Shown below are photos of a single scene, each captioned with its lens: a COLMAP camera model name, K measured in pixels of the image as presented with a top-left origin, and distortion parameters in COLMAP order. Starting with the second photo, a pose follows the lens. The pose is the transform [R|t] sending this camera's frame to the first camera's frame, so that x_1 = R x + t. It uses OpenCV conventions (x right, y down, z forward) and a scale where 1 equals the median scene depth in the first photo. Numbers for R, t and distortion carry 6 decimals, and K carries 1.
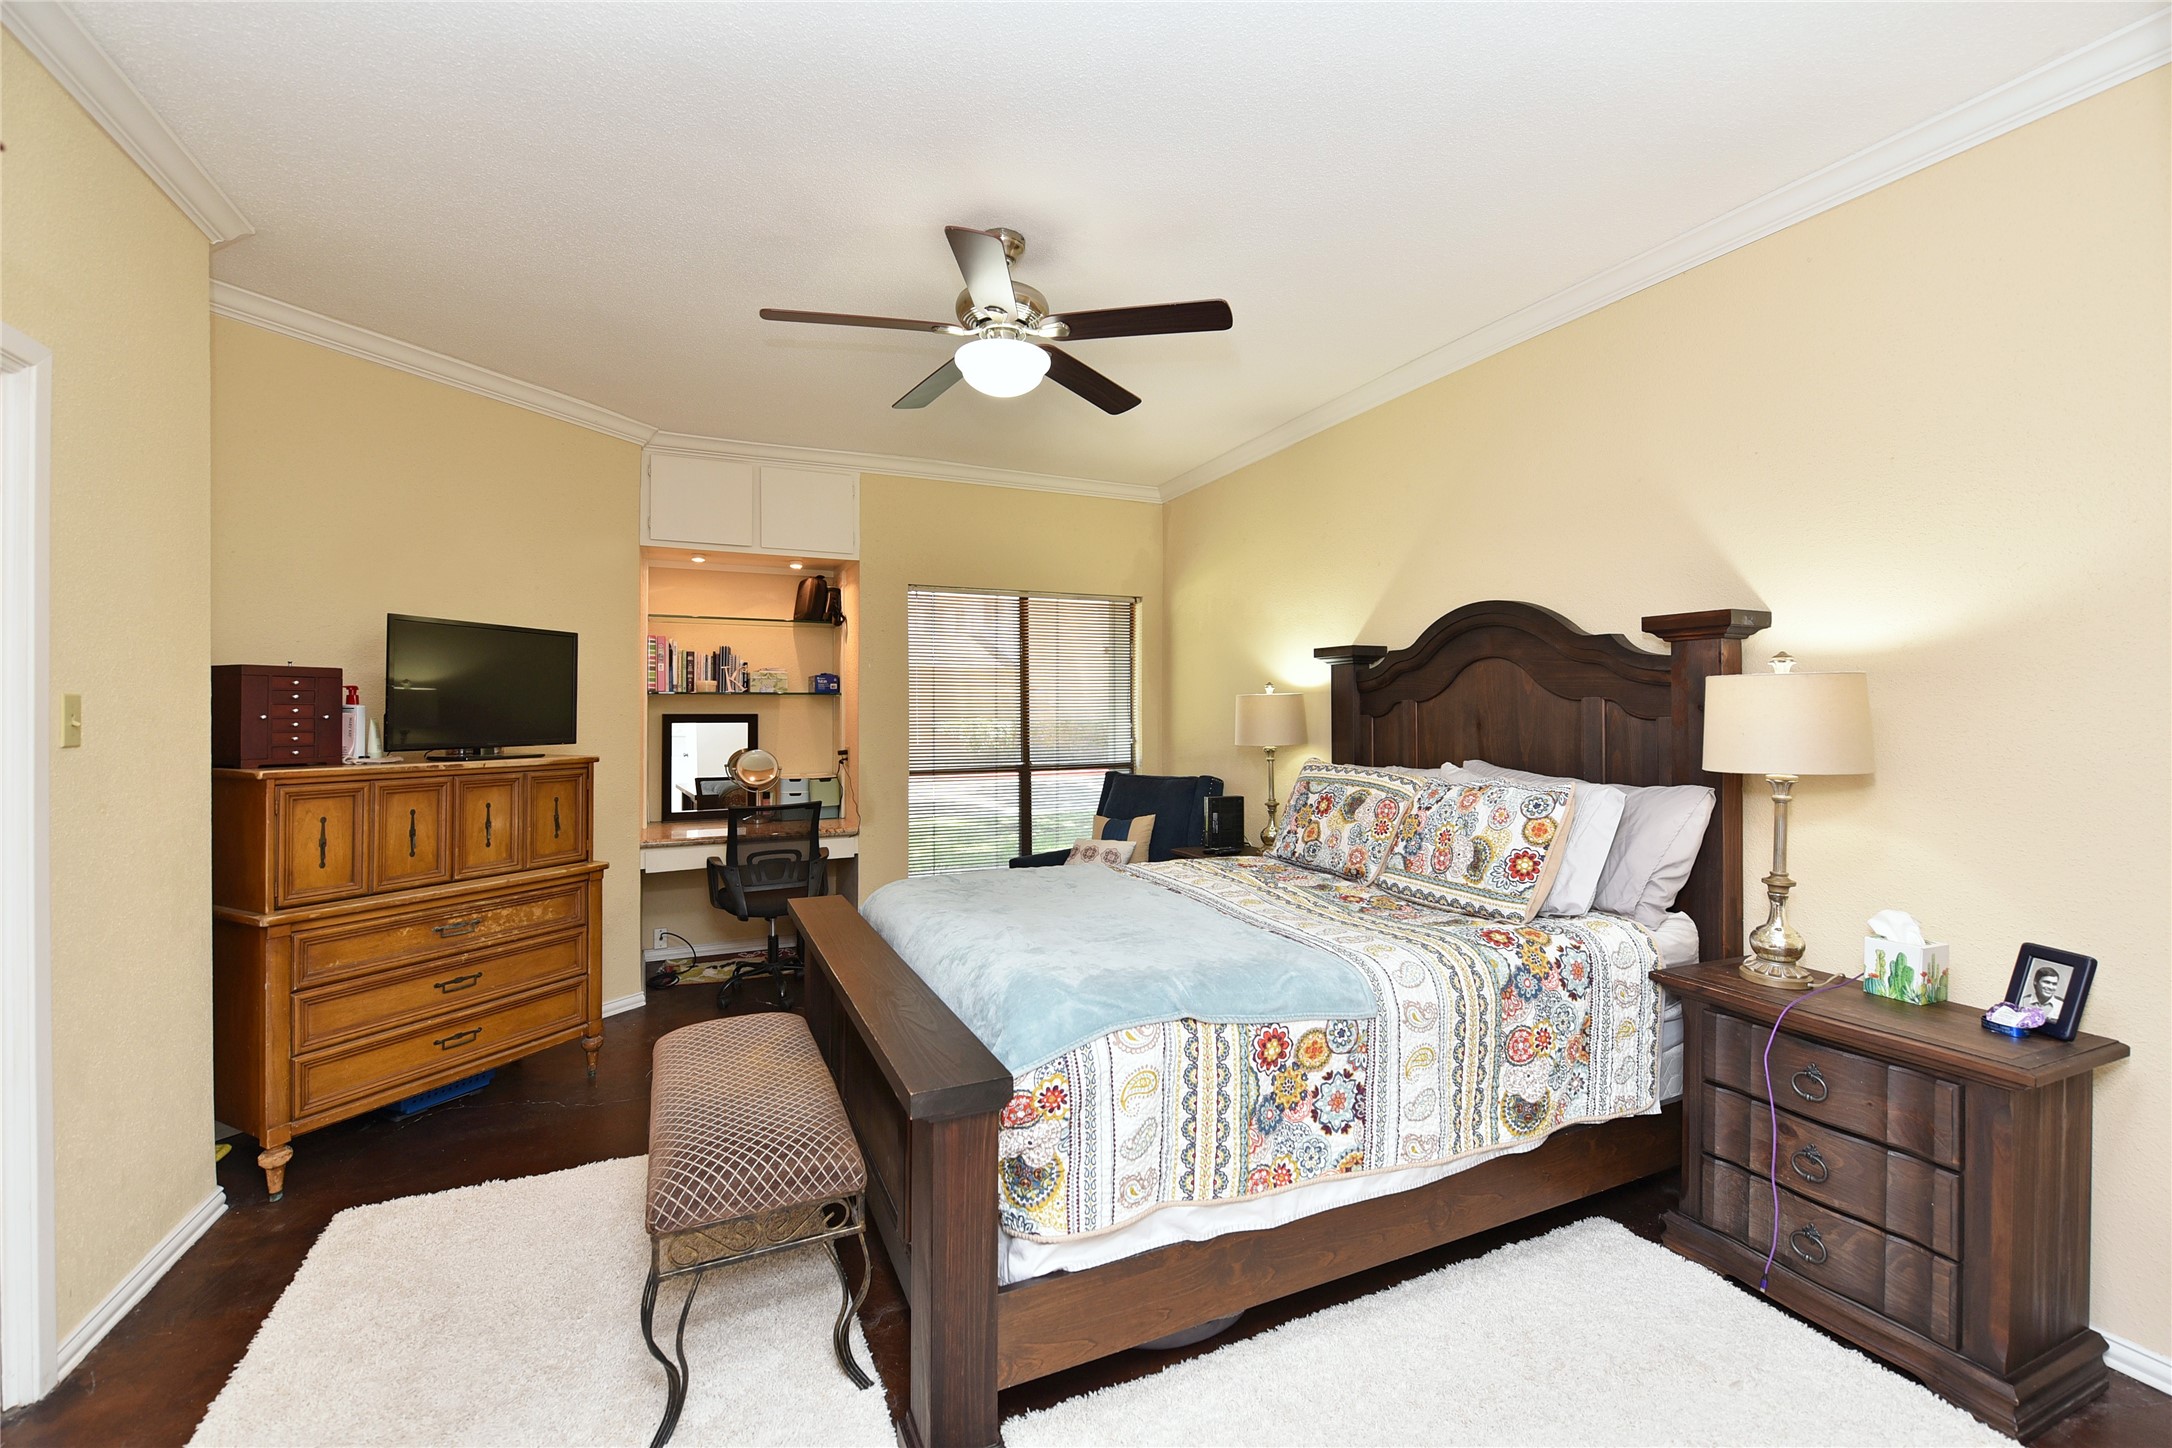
lens RADIAL K [[910.0, 0, 1083.5], [0, 910.0, 714.0], [0, 0, 1]] dist [0.002686, 0.000142]
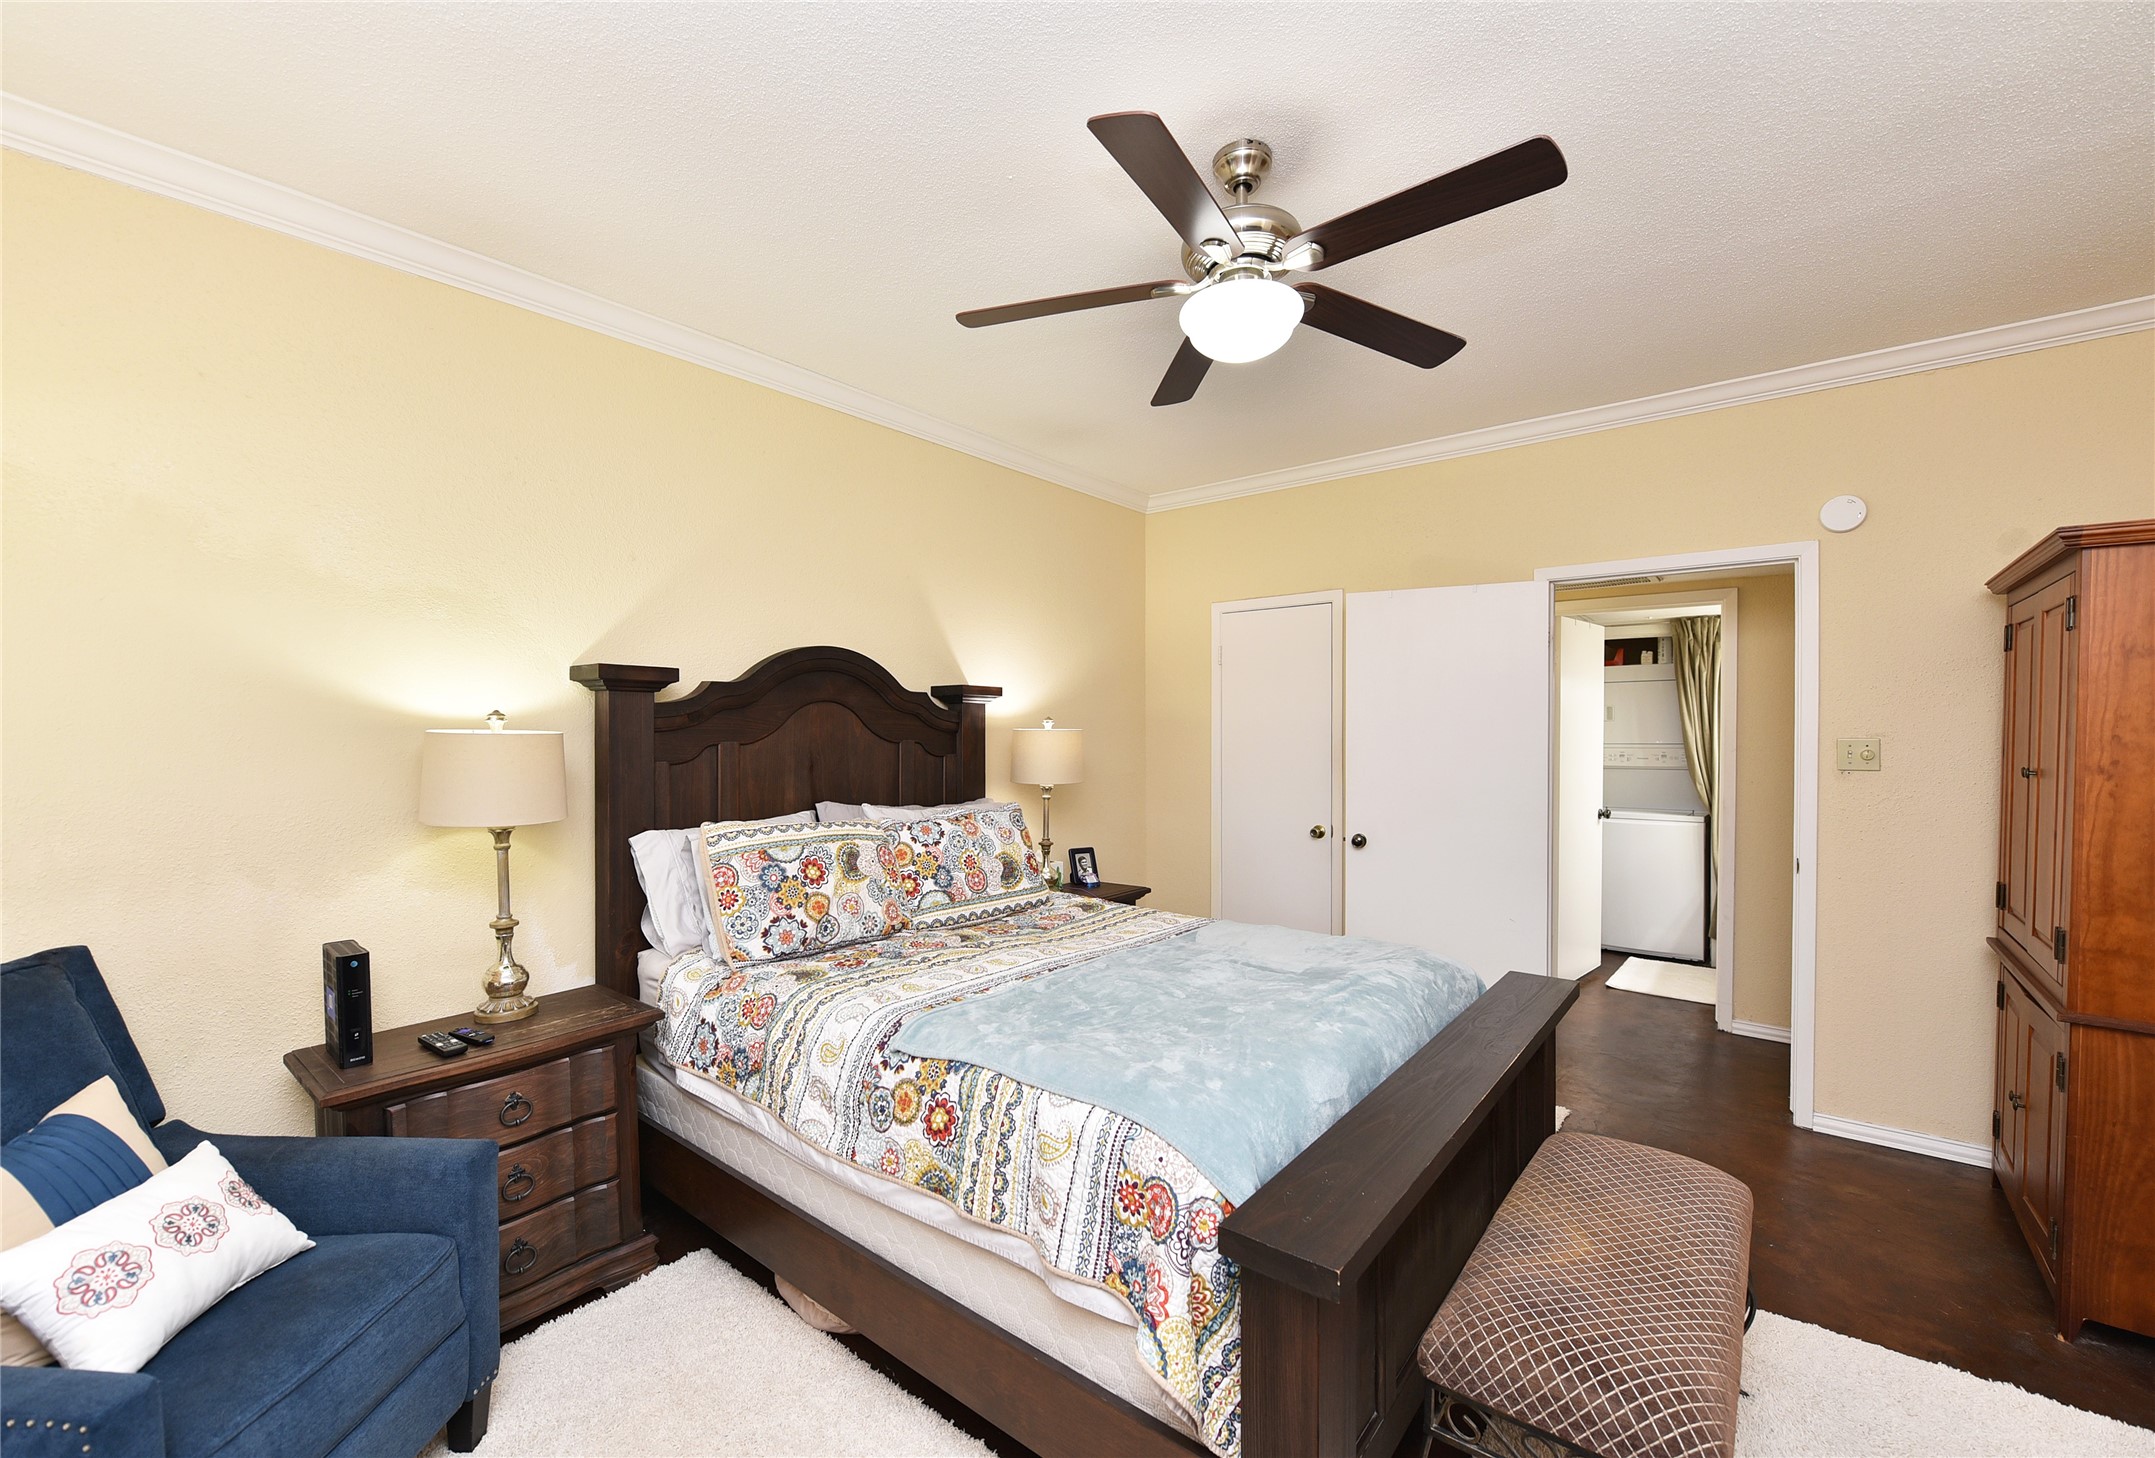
lens RADIAL K [[875.4, 0, 1075.1], [0, 875.4, 758.9], [0, 0, 1]] dist [-0.000148, -0.000044]
pose [[-0.447613, -0.017039, 0.894065, -0.553404], [0.010934, 0.999639, 0.024525, -0.018297], [-0.894161, 0.020754, -0.447265, 1.162133]]
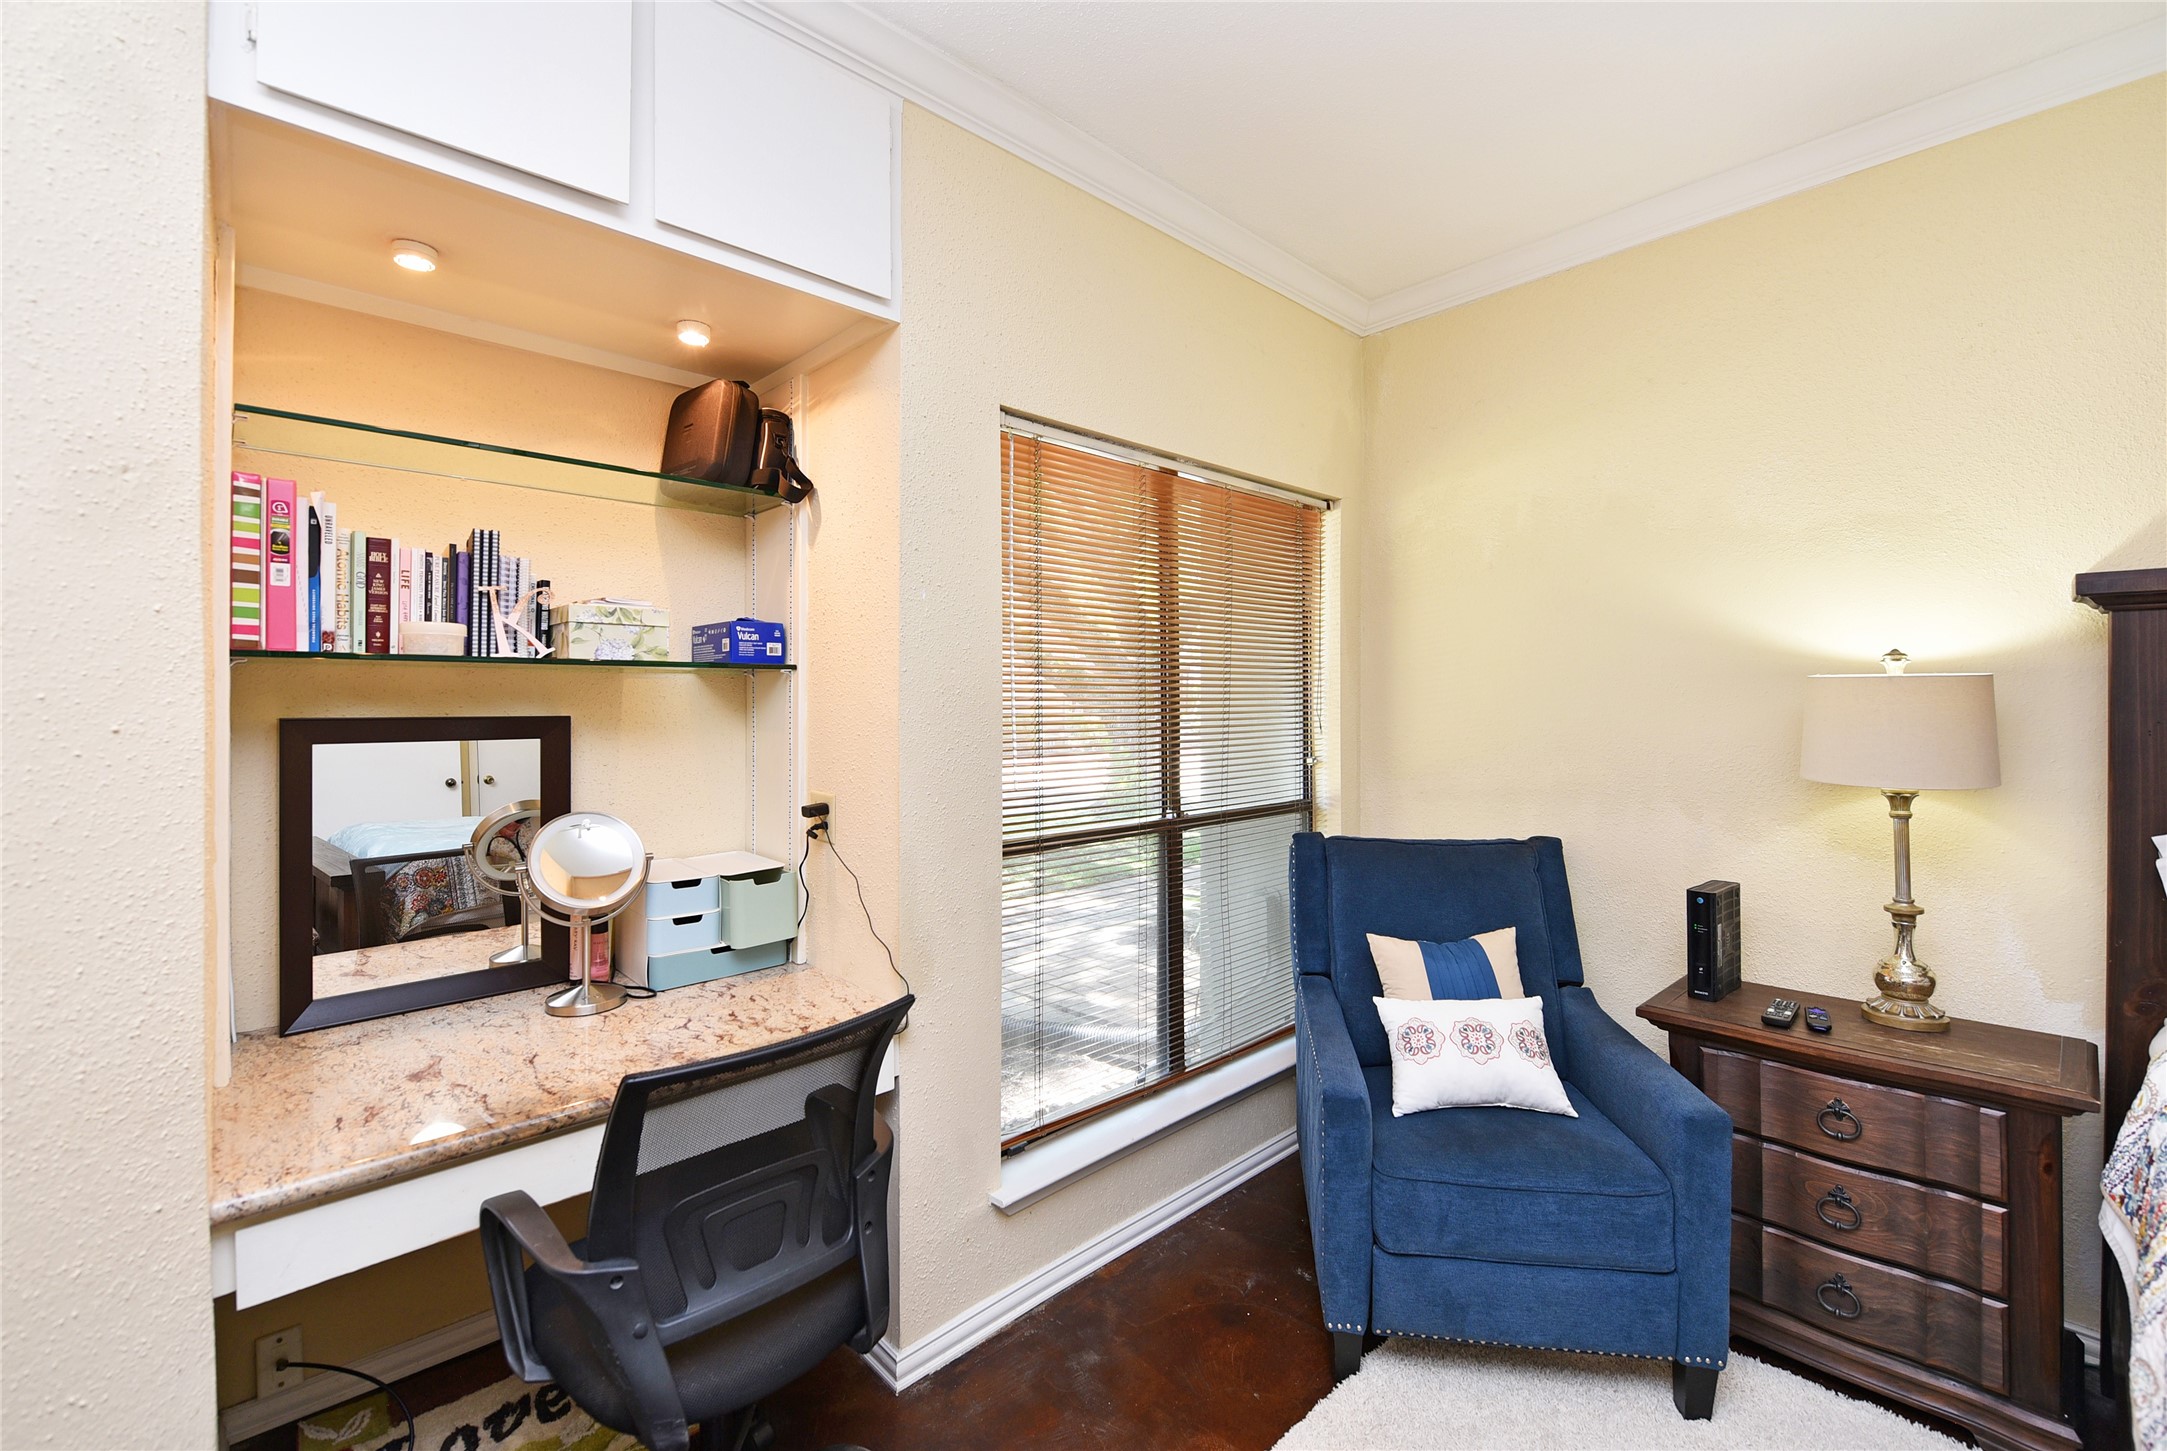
lens RADIAL K [[912.9, 0, 1082.8], [0, 912.9, 713.0], [0, 0, 1]] dist [-0.012512, 0.000194]
pose [[0.946475, -0.002453, 0.322767, -0.403629], [0.001810, 0.999996, 0.002292, -0.002901], [-0.322771, -0.001585, 0.946476, 0.818726]]
